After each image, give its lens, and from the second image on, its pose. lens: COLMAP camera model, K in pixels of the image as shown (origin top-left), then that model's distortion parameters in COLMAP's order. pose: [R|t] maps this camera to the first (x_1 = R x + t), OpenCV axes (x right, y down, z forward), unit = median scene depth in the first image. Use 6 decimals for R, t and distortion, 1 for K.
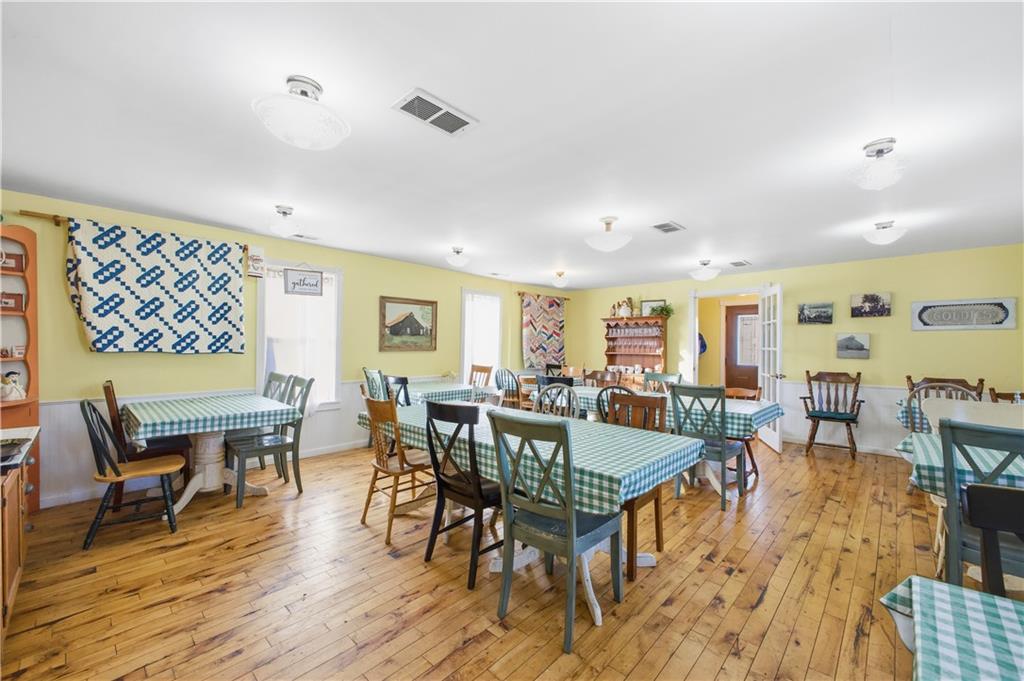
lens RADIAL K [[408.2, 0, 518.3], [0, 408.2, 340.9], [0, 0, 1]] dist [0.013091, -0.002640]
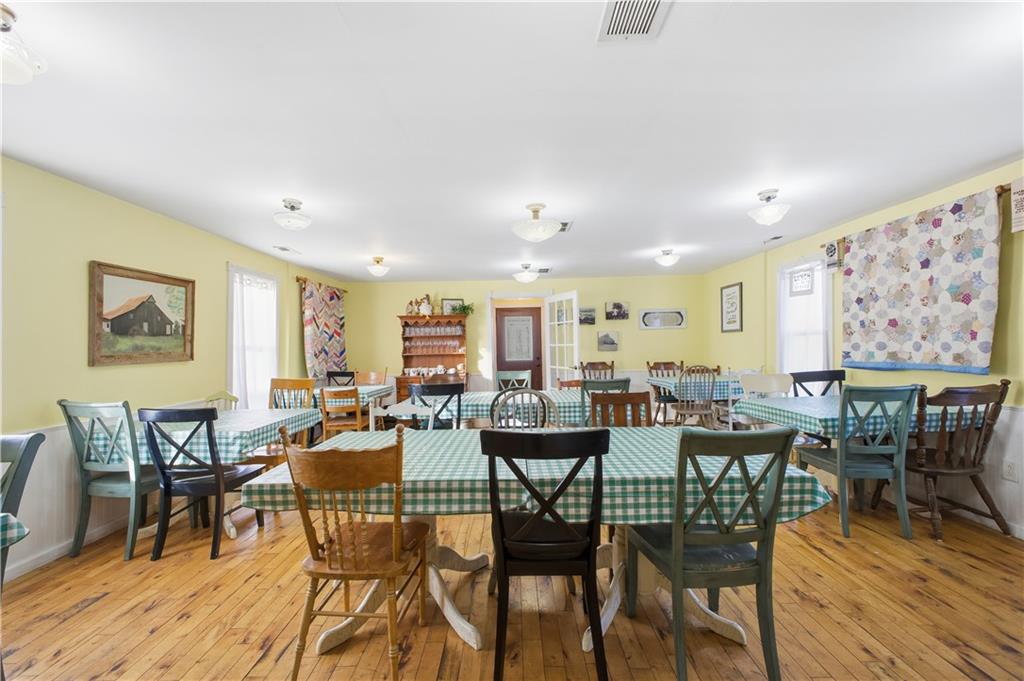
lens RADIAL K [[408.2, 0, 511.5], [0, 408.2, 341.6], [0, 0, 1]] dist [0.013091, -0.002640]
pose [[0.738313, -0.016340, 0.674260, -0.275040], [0.016724, 0.999843, 0.005918, -0.000080], [-0.674250, 0.006907, 0.738470, 0.226104]]
